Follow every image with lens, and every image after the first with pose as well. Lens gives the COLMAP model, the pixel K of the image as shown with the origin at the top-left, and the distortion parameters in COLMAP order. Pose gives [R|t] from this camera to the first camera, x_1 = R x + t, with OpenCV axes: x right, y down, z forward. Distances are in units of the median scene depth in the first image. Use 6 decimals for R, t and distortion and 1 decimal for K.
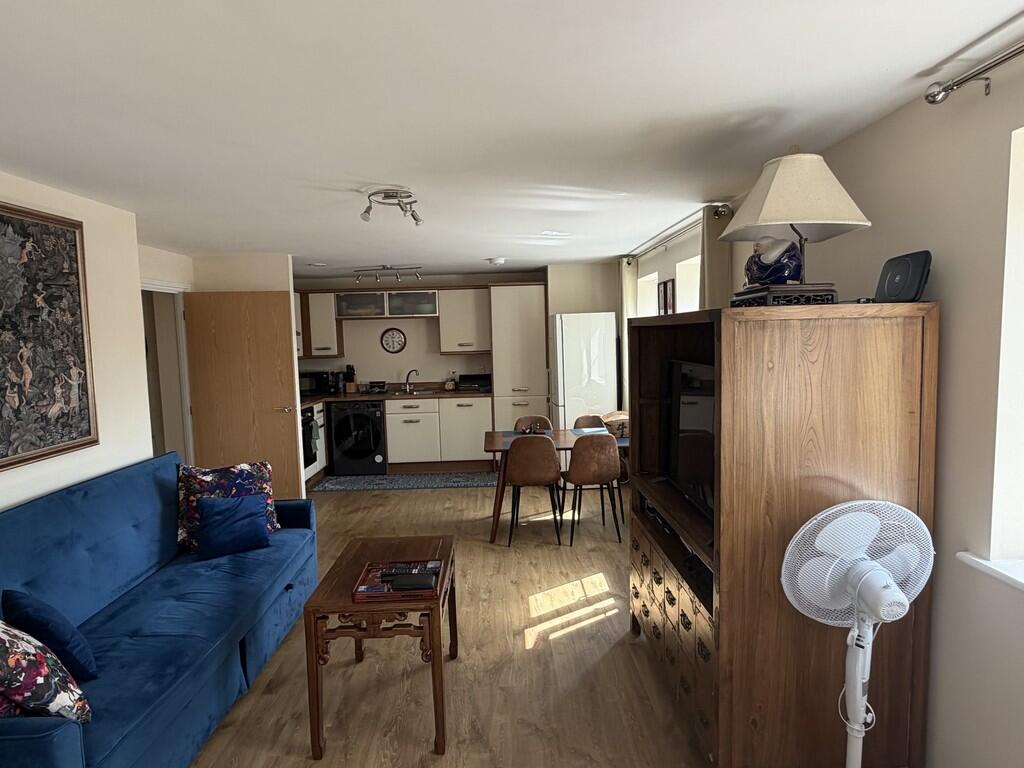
lens RADIAL K [[572.3, 0, 512.4], [0, 572.3, 379.8], [0, 0, 1]] dist [-0.000259, -0.000411]
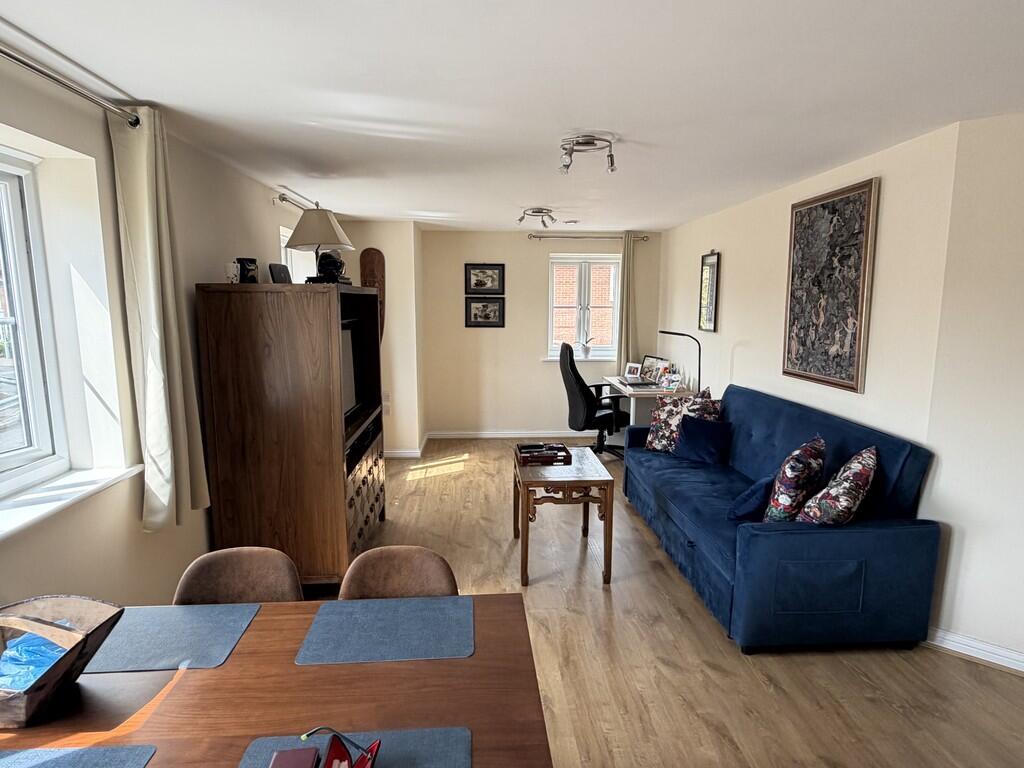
lens RADIAL K [[572.3, 0, 514.0], [0, 572.3, 384.7], [0, 0, 1]] dist [-0.000259, -0.000411]
pose [[-0.999040, 0.028725, -0.033081, -0.057847], [0.020373, 0.973061, 0.229648, -0.165708], [0.038787, 0.228753, -0.972711, 2.103171]]
